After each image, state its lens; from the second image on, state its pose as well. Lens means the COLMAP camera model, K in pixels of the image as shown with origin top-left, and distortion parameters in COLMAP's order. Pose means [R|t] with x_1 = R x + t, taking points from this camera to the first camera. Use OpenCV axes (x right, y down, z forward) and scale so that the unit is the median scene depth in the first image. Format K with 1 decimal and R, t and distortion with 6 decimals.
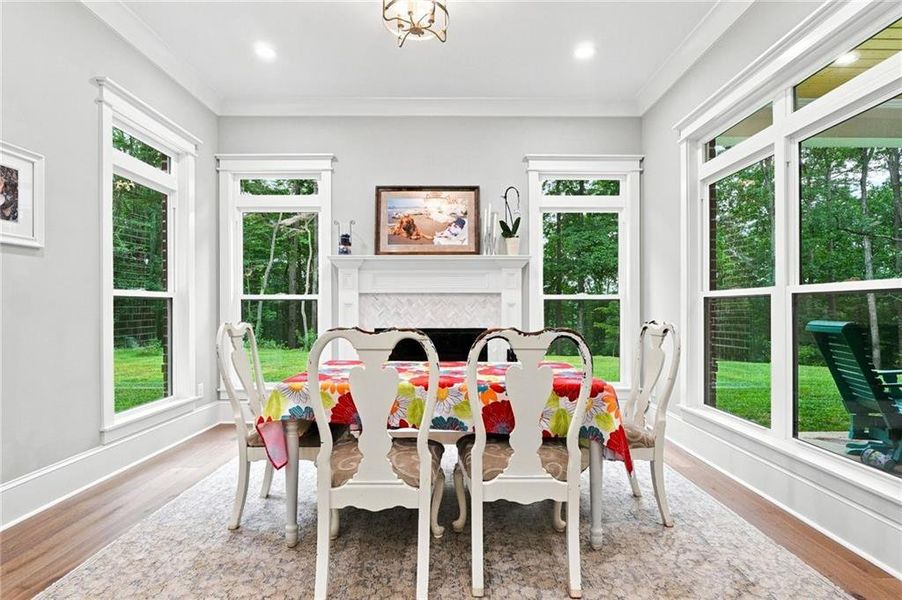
lens RADIAL K [[455.0, 0, 450.3], [0, 455.0, 307.4], [0, 0, 1]] dist [-0.004127, -0.000512]
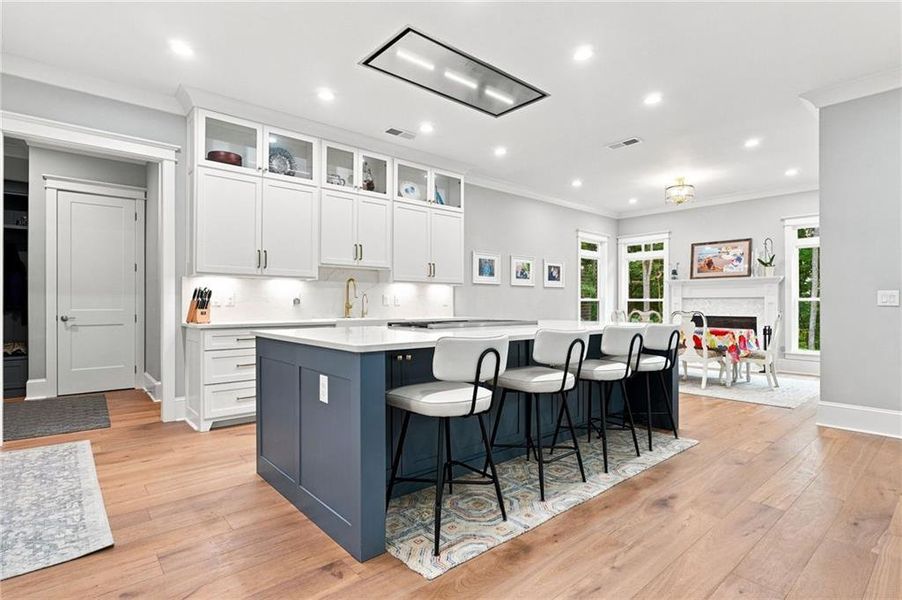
lens RADIAL K [[454.8, 0, 451.0], [0, 454.8, 300.0], [0, 0, 1]] dist [-0.003070, -0.000592]
pose [[0.650997, -0.006788, -0.759050, 0.666674], [-0.001359, 0.999948, -0.010108, -0.000966], [0.759079, 0.007611, 0.650953, -1.100262]]
